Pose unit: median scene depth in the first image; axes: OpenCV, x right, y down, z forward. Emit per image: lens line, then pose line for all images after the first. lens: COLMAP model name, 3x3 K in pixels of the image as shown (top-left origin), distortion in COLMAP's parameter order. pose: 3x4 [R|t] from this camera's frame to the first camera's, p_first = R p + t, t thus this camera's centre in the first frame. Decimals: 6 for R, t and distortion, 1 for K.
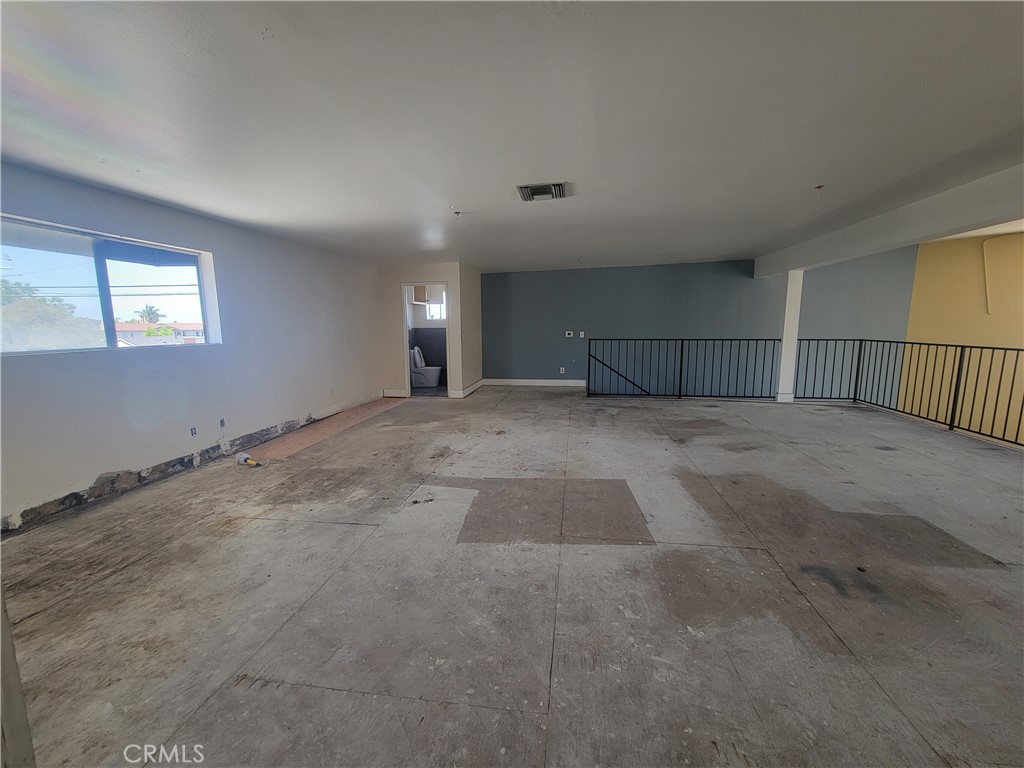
lens RADIAL K [[417.5, 0, 520.5], [0, 417.5, 386.8], [0, 0, 1]] dist [0.000602, -0.001394]
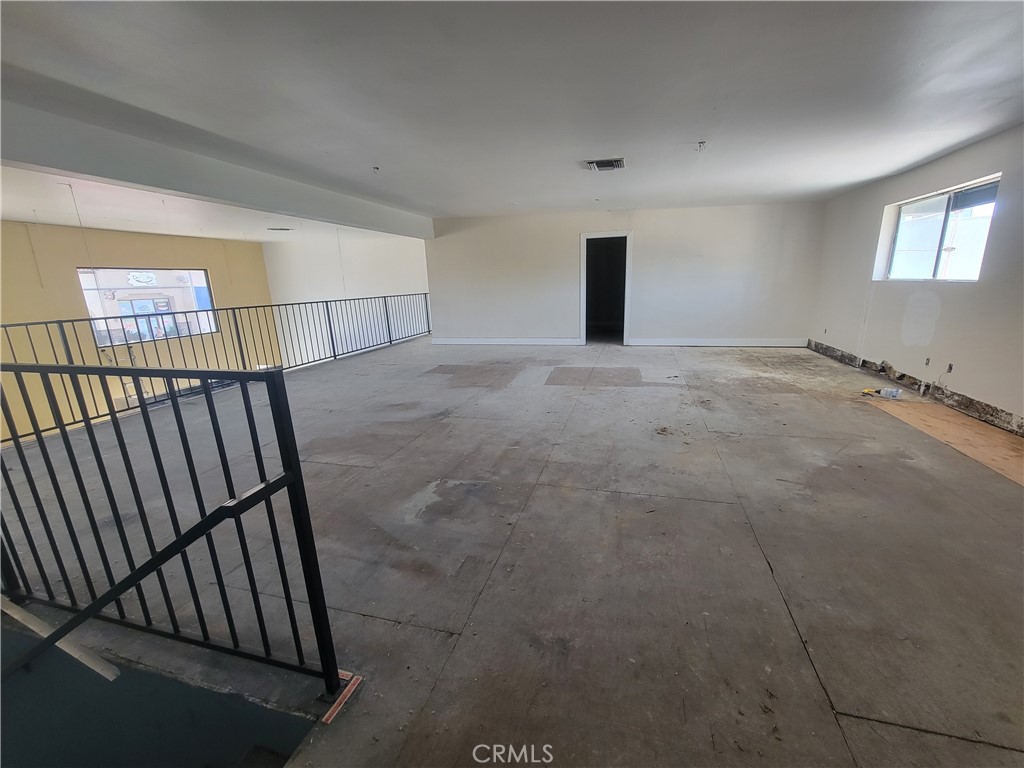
lens RADIAL K [[417.5, 0, 519.1], [0, 417.5, 381.6], [0, 0, 1]] dist [0.000602, -0.001394]
pose [[-0.989472, 0.001782, 0.144715, 0.125530], [0.056304, 0.925892, 0.373570, -0.343882], [-0.133325, 0.377785, -0.916244, 2.376776]]
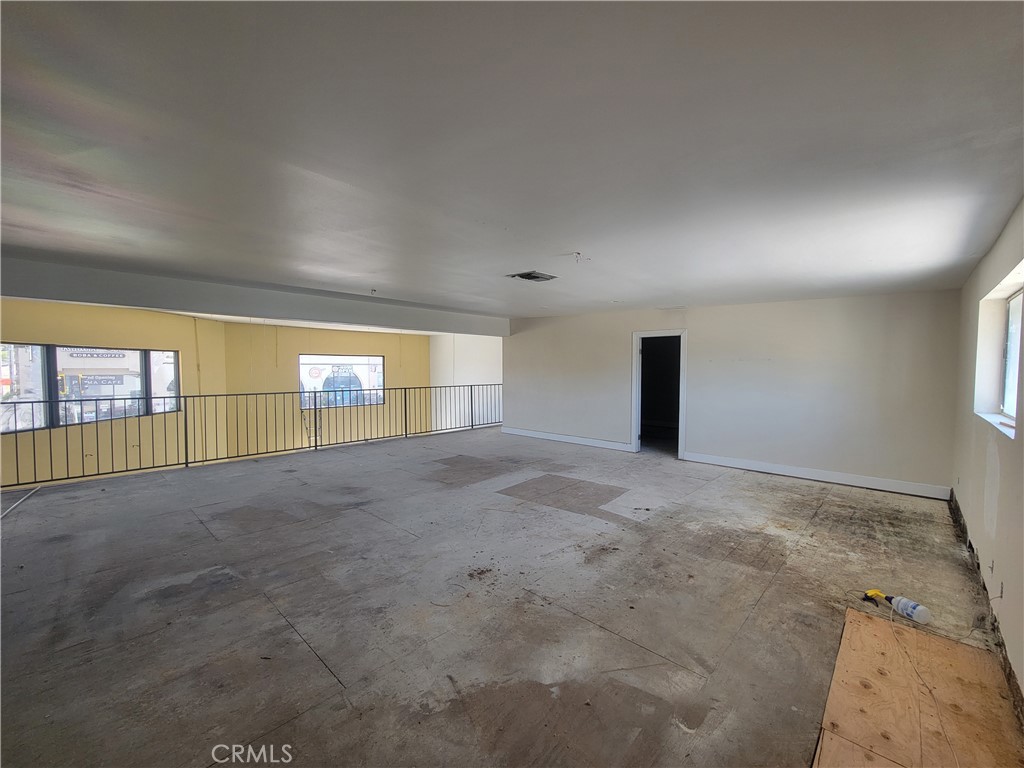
lens RADIAL K [[417.5, 0, 521.7], [0, 417.5, 382.0], [0, 0, 1]] dist [0.000602, -0.001394]
pose [[-0.816407, -0.019072, 0.577161, -0.624322], [0.085116, 0.984564, 0.152932, -0.346381], [-0.571169, 0.173981, -0.802182, 2.022987]]
